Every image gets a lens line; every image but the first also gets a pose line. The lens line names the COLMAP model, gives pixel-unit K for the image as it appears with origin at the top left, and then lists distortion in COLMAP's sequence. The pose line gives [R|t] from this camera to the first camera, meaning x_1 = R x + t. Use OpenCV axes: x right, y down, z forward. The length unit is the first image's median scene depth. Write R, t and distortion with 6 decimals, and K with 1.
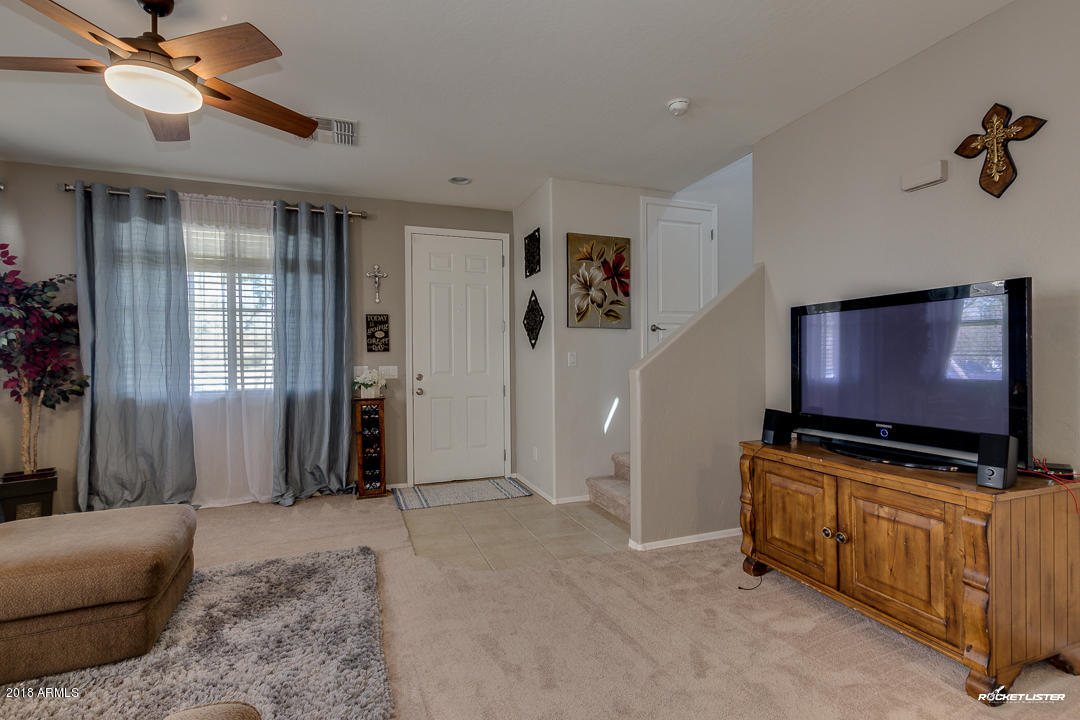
lens RADIAL K [[506.4, 0, 538.8], [0, 506.4, 359.2], [0, 0, 1]] dist [0.009319, -0.004832]
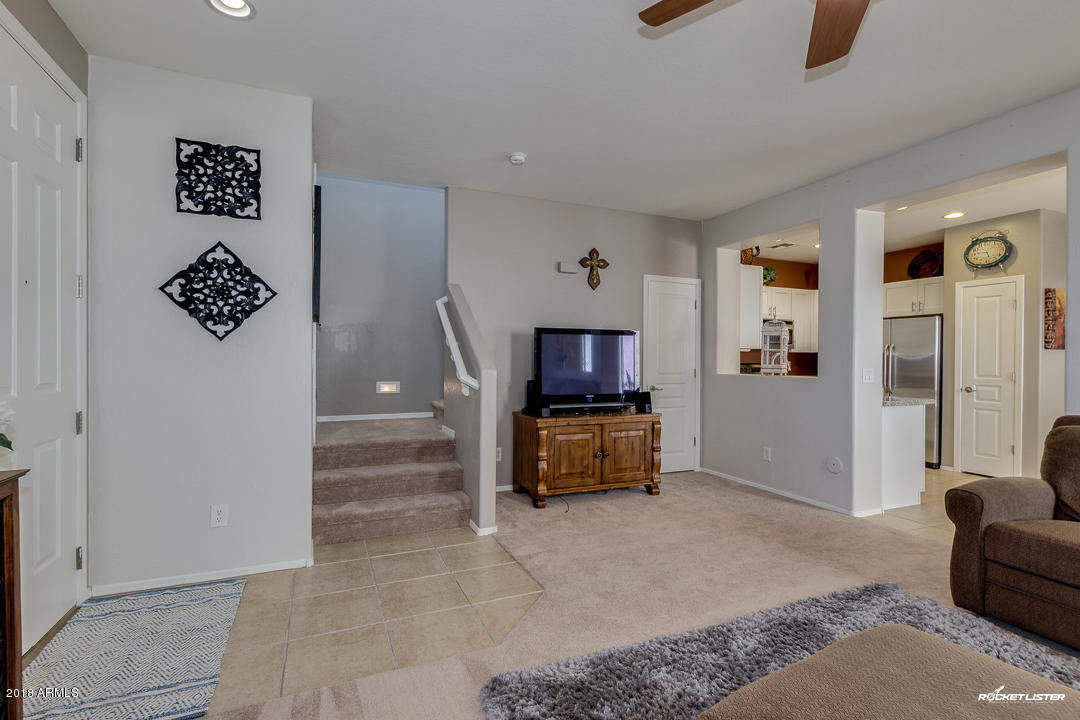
lens RADIAL K [[506.4, 0, 543.3], [0, 506.4, 365.3], [0, 0, 1]] dist [0.009319, -0.004832]
pose [[-0.059681, 0.003023, 0.998213, -1.263382], [-0.004073, 0.999986, -0.003272, 0.019825], [-0.998209, -0.004261, -0.059668, 1.313428]]
